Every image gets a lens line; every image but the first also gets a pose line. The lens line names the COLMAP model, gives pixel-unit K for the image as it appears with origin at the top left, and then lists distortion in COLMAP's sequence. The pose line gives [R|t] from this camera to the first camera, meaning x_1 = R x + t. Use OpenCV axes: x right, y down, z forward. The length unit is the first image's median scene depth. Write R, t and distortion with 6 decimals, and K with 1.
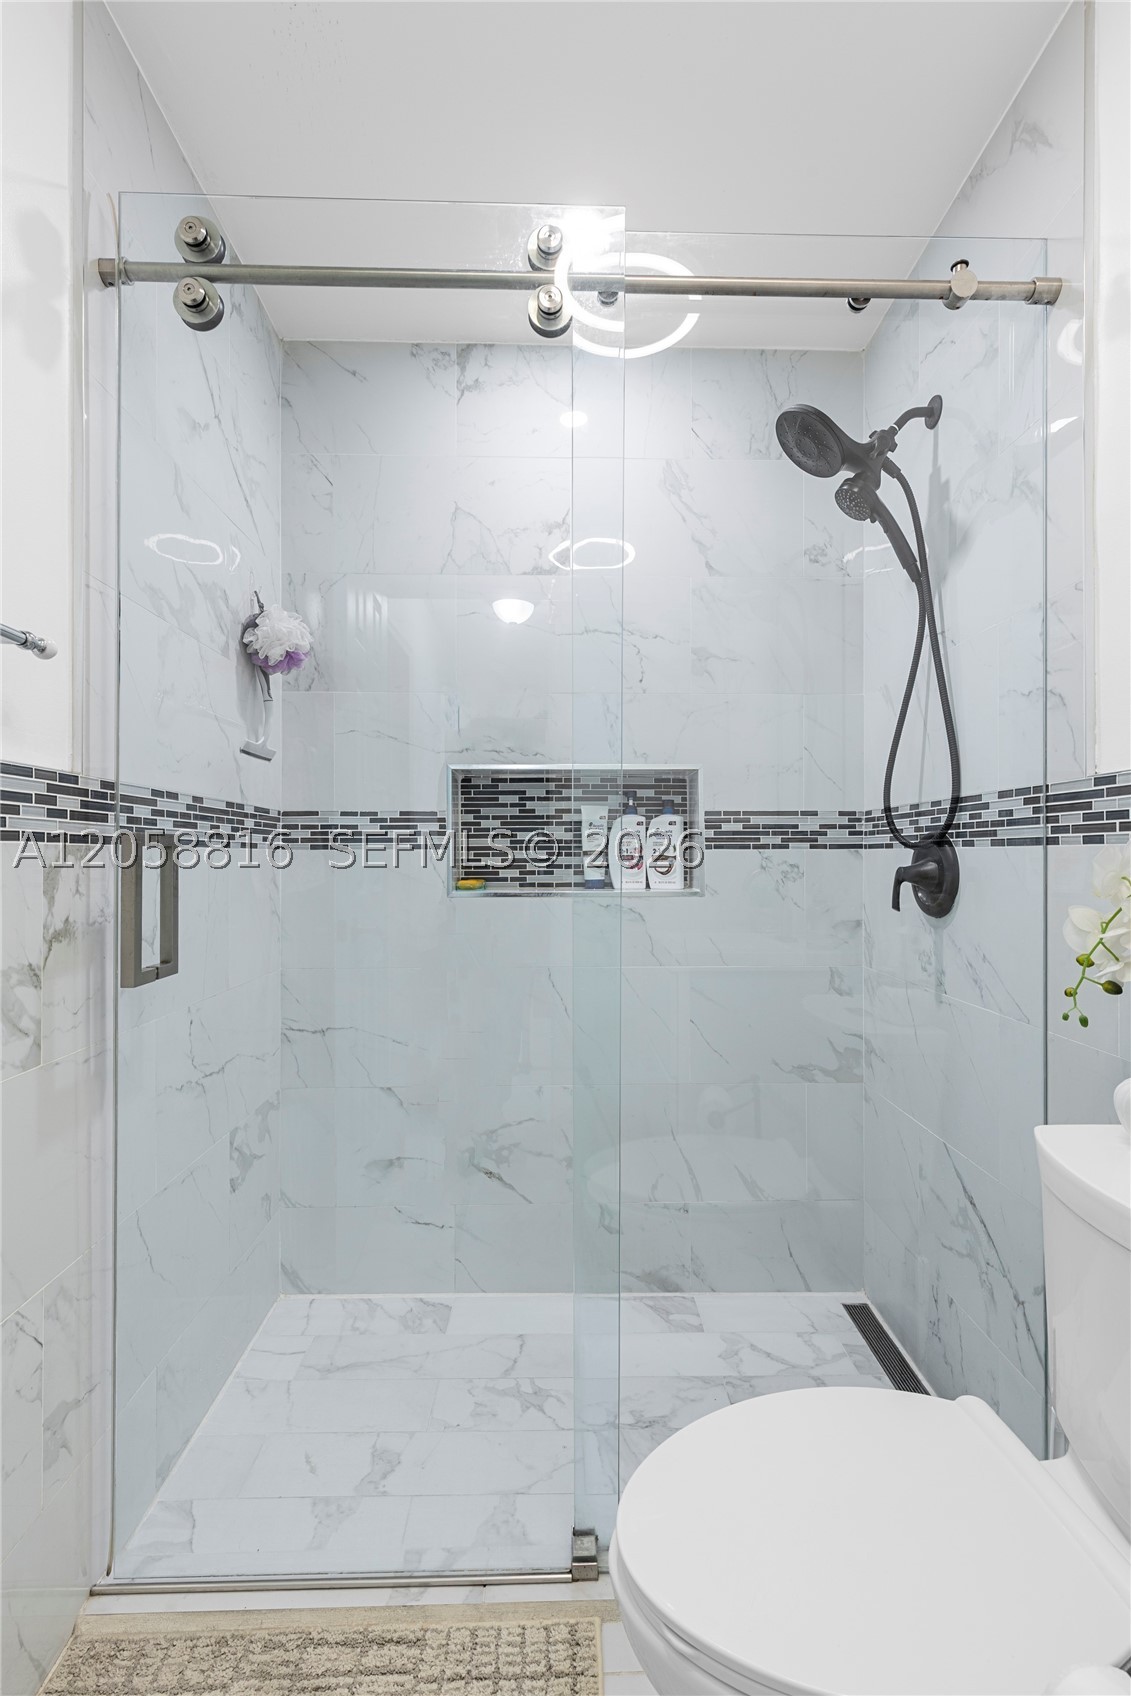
lens RADIAL K [[773.8, 0, 565.5], [0, 773.8, 848.0], [0, 0, 1]] dist [0.002858, -0.000219]
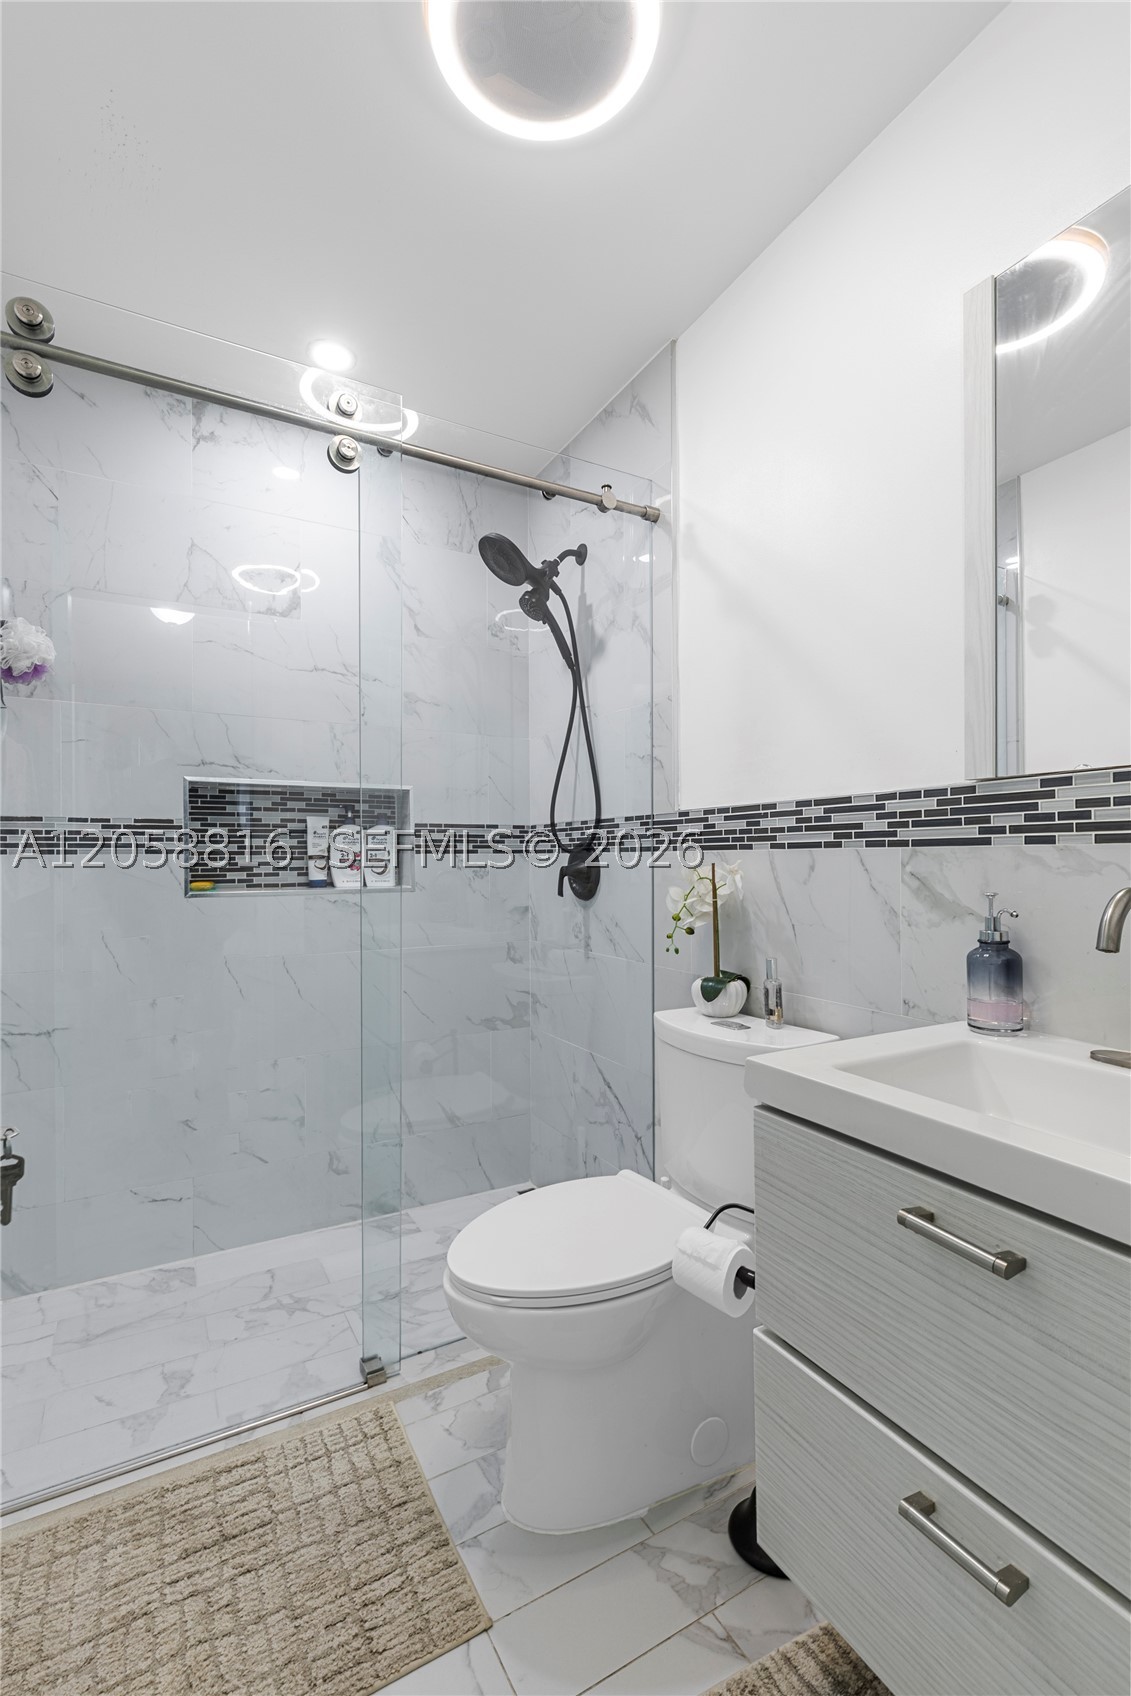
lens RADIAL K [[764.1, 0, 563.5], [0, 764.1, 837.3], [0, 0, 1]] dist [-0.001541, -0.000429]
pose [[0.887093, 0.008656, 0.461510, -0.193935], [-0.000242, 0.999833, -0.018288, -0.002688], [-0.461591, 0.016112, 0.886947, -0.228768]]
